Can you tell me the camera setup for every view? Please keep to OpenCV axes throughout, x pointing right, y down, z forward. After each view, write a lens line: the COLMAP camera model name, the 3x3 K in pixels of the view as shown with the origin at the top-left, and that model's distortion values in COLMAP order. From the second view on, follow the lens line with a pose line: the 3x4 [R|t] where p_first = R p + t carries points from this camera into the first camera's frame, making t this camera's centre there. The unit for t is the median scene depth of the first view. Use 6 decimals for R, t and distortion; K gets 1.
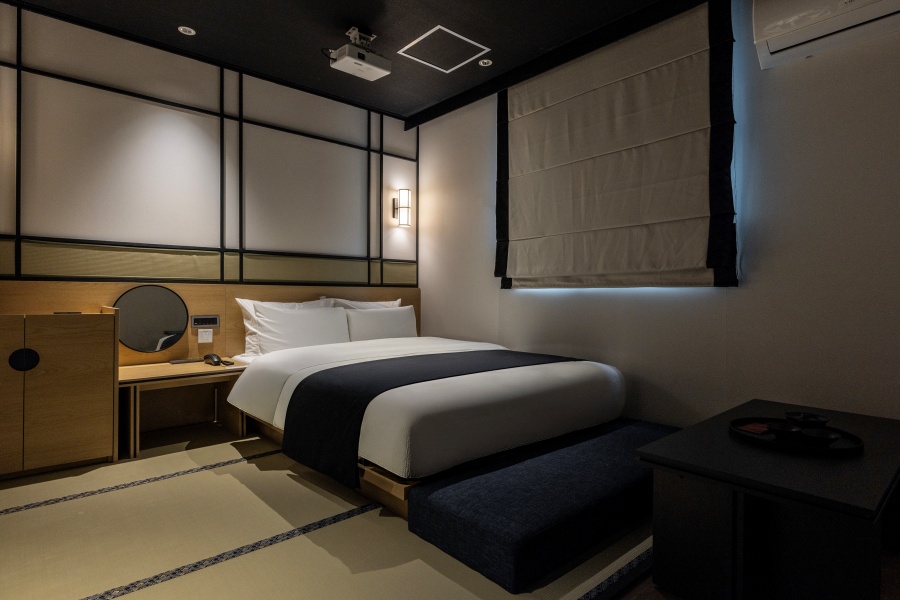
lens RADIAL K [[487.3, 0, 442.6], [0, 487.3, 295.7], [0, 0, 1]] dist [0.044220, 0.000496]
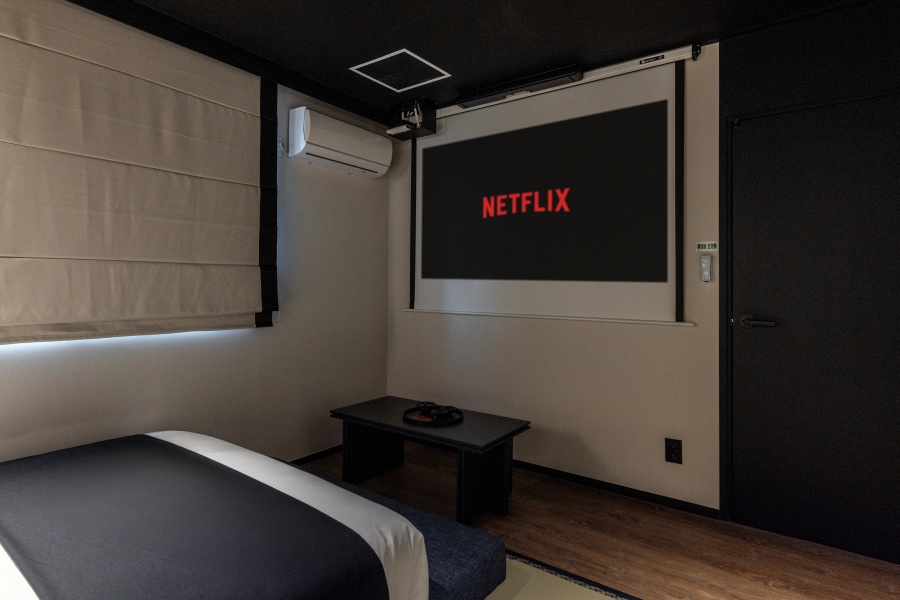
lens RADIAL K [[487.3, 0, 447.2], [0, 487.3, 297.5], [0, 0, 1]] dist [0.044220, 0.000496]
pose [[-0.192993, -0.015302, 0.981081, -0.543204], [0.002007, 0.999870, 0.015990, -0.090185], [-0.981198, 0.005055, -0.192937, 0.679299]]
